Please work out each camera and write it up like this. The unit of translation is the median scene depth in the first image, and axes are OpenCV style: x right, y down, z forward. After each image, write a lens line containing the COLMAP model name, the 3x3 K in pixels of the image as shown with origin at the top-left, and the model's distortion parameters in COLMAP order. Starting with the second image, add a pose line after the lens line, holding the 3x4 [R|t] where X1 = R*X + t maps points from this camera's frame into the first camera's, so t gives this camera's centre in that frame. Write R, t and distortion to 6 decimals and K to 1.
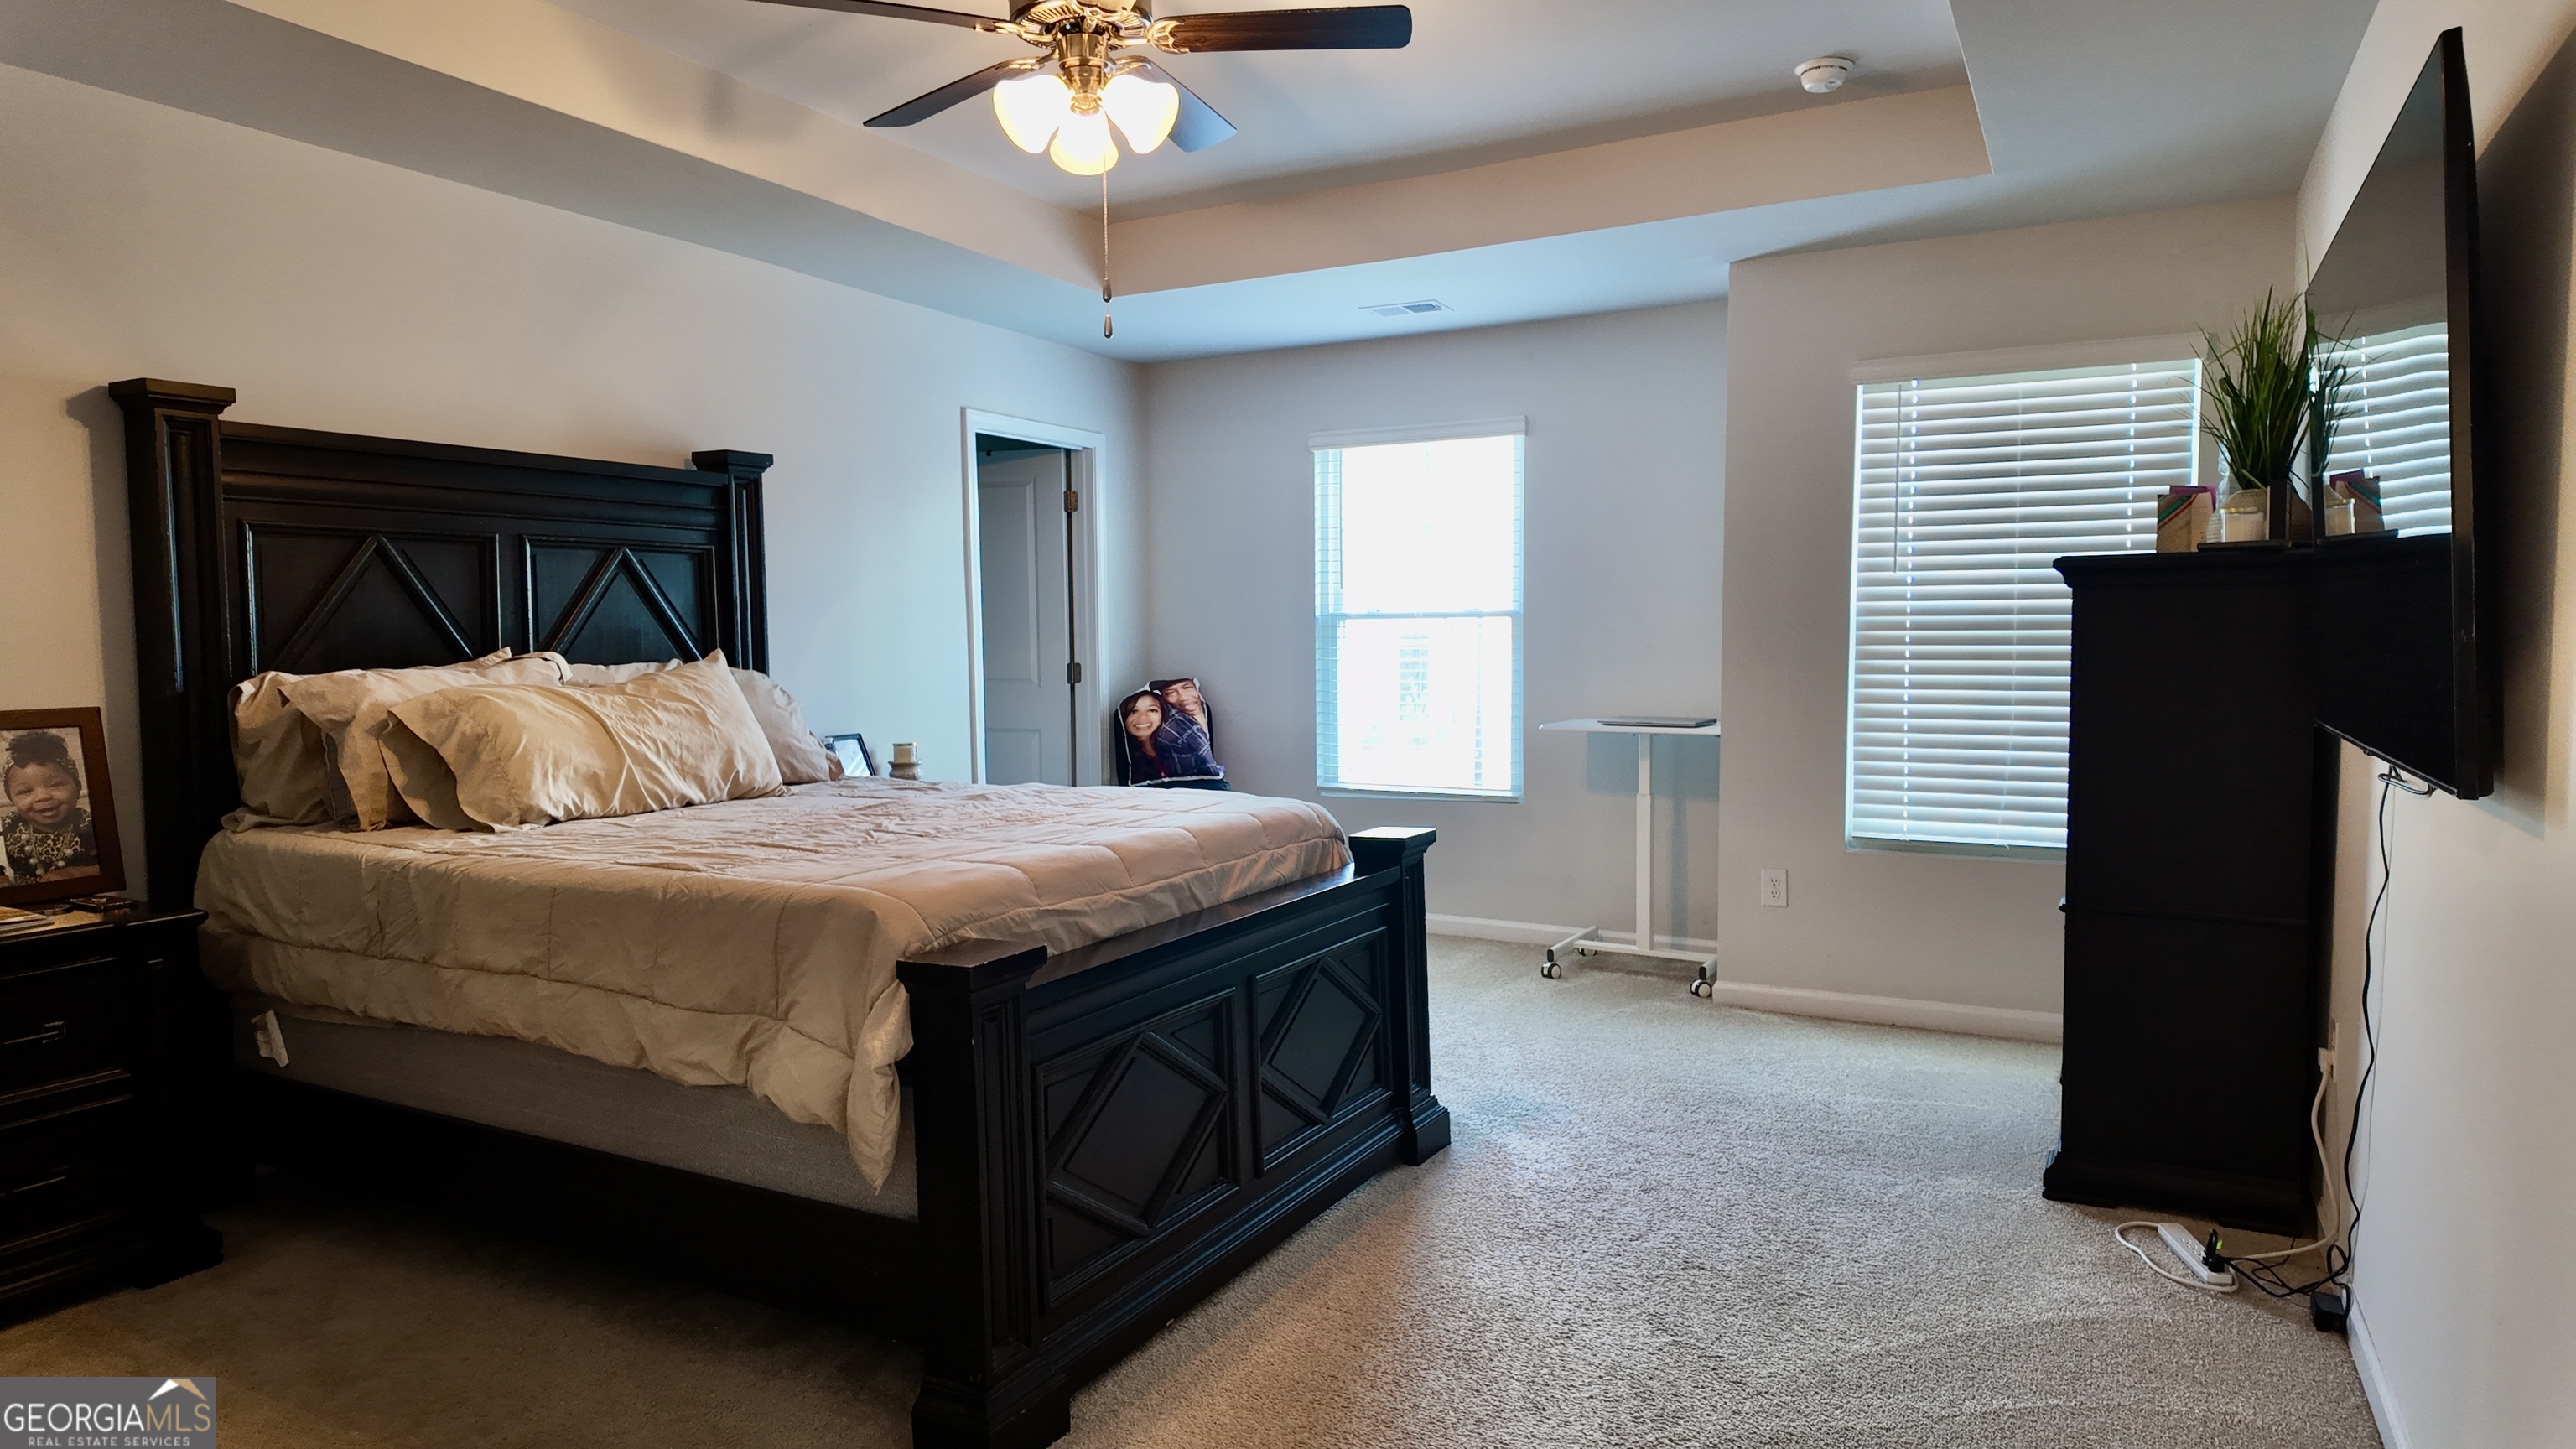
lens RADIAL K [[1419.4, 0, 1288.0], [0, 1419.4, 724.5], [0, 0, 1]] dist [-0.000825, -0.000376]
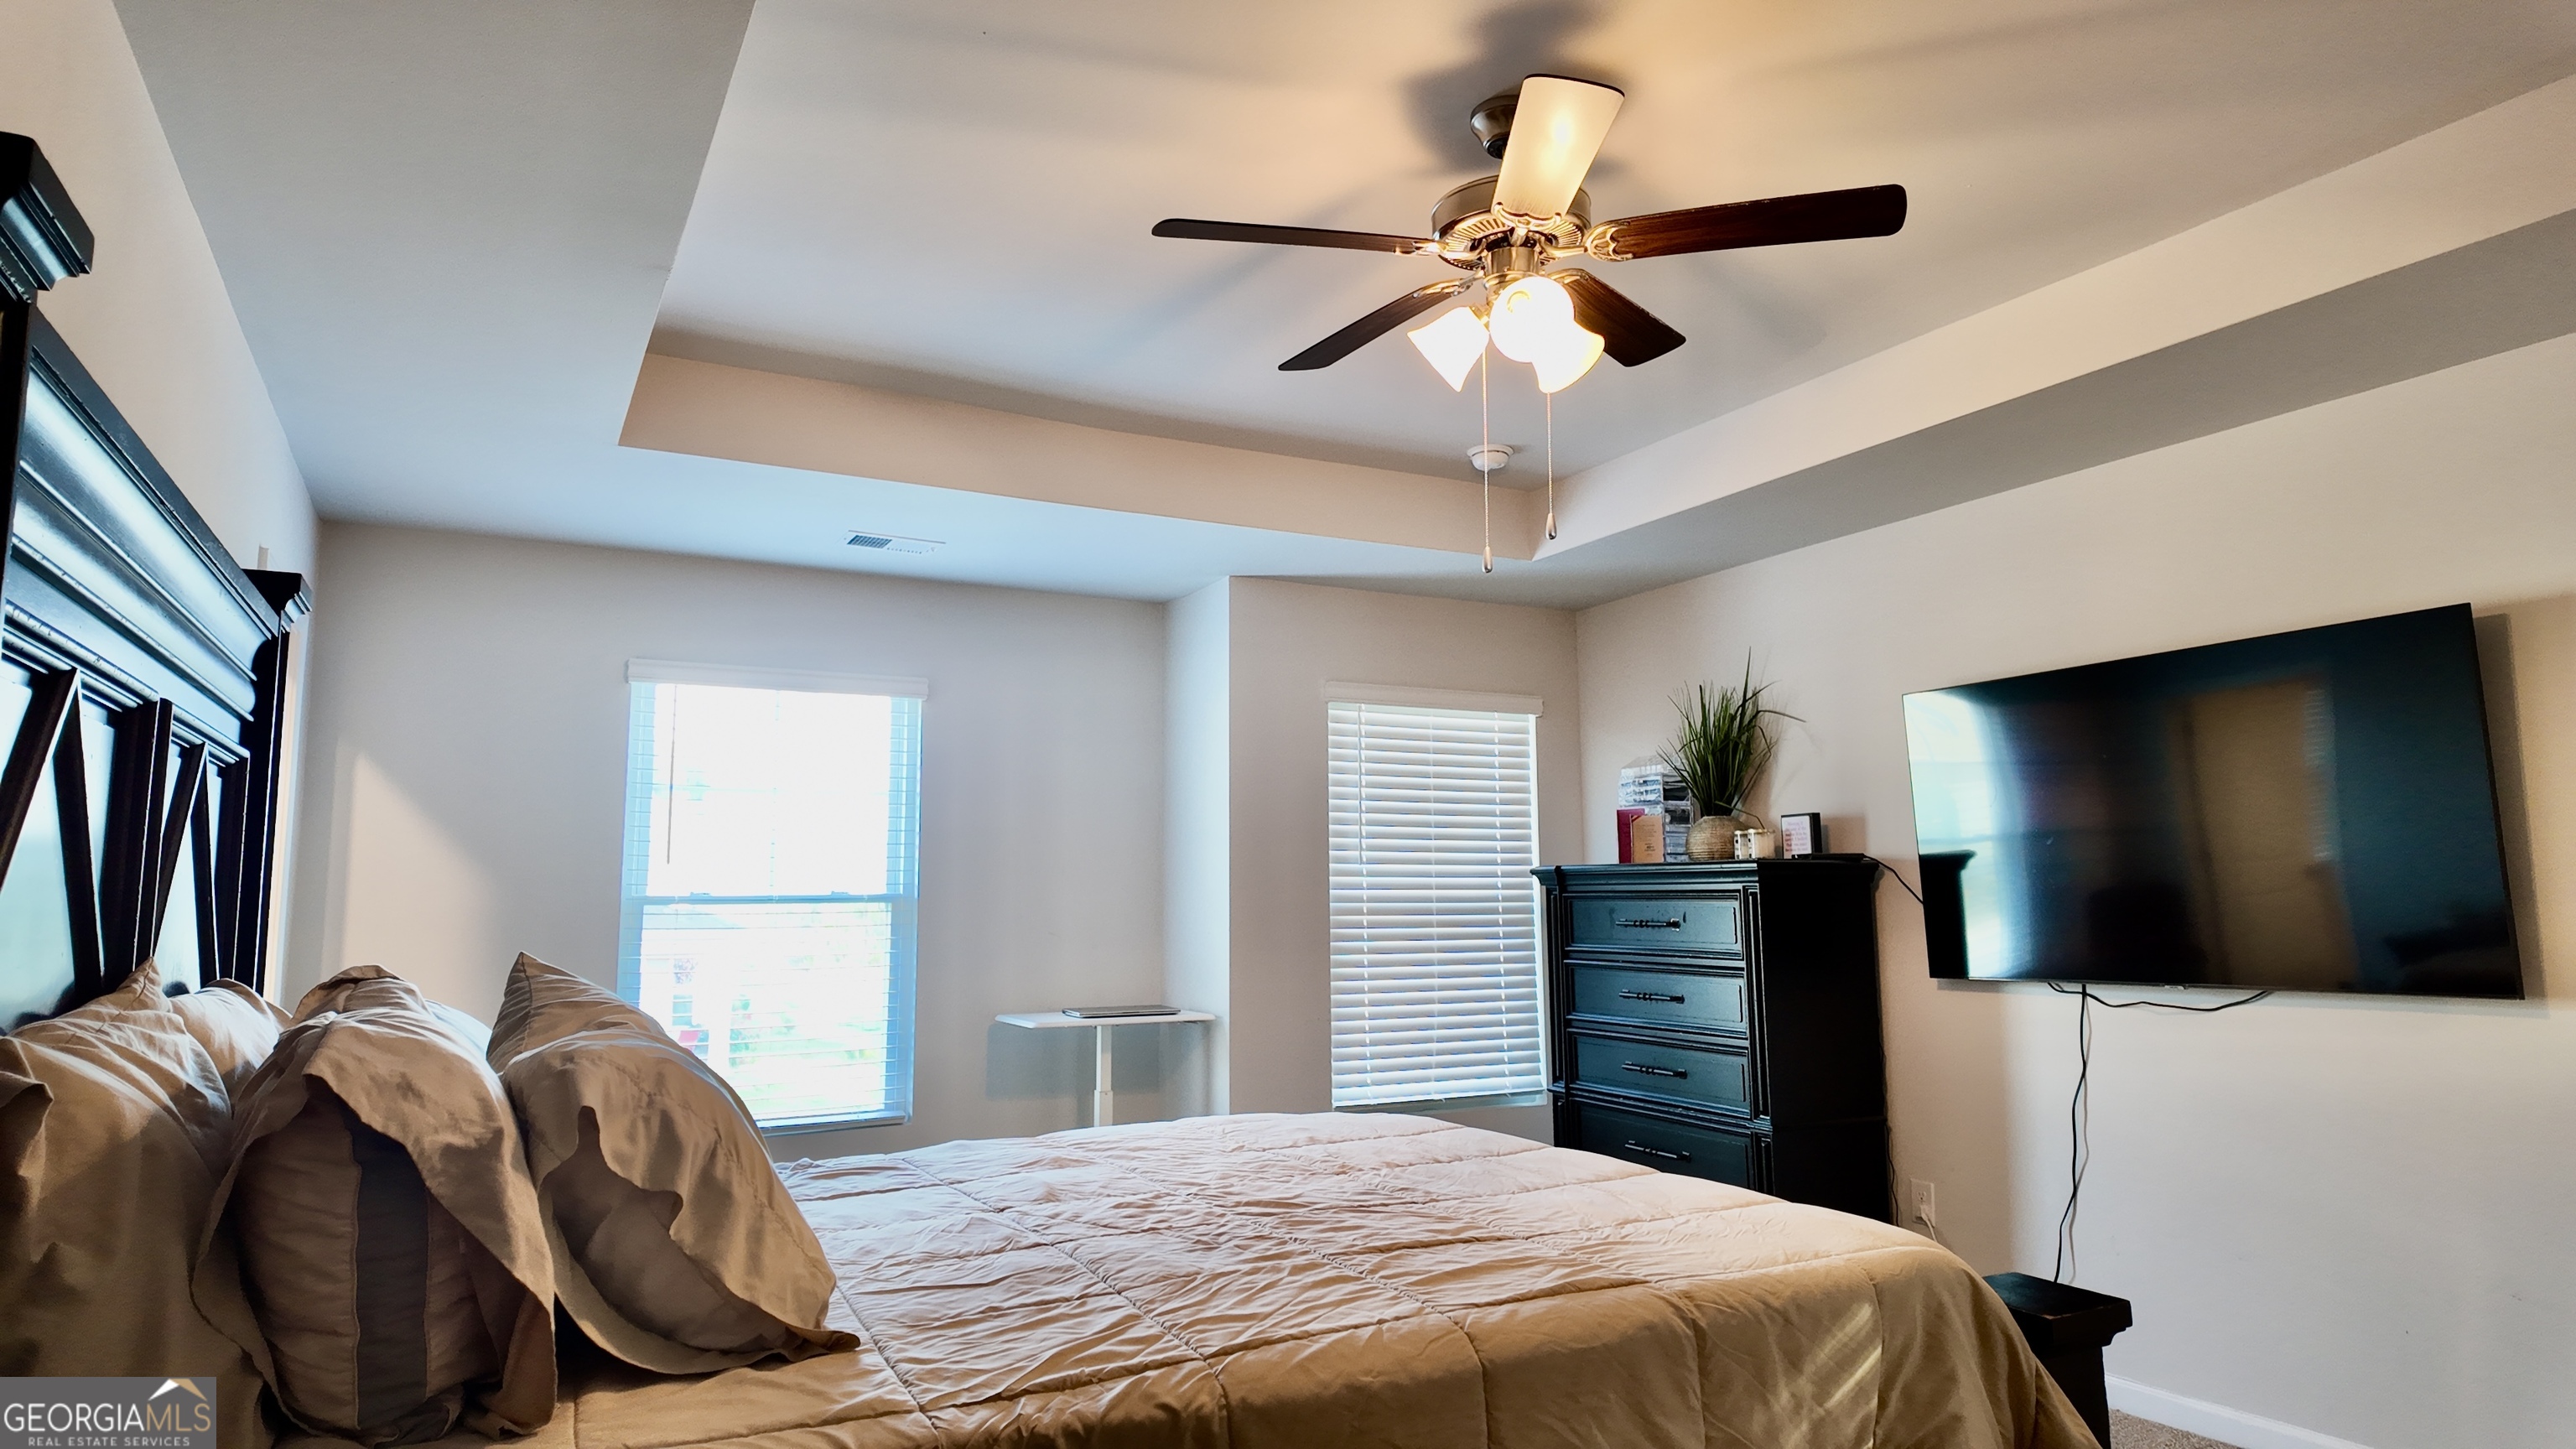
lens RADIAL K [[1508.1, 0, 1288.0], [0, 1508.1, 724.5], [0, 0, 1]] dist [0.002730, -0.000393]
pose [[0.553418, 0.103954, 0.826391, -0.620027], [0.058869, 0.984817, -0.163307, -0.023130], [-0.830821, 0.139026, 0.538896, 0.374656]]
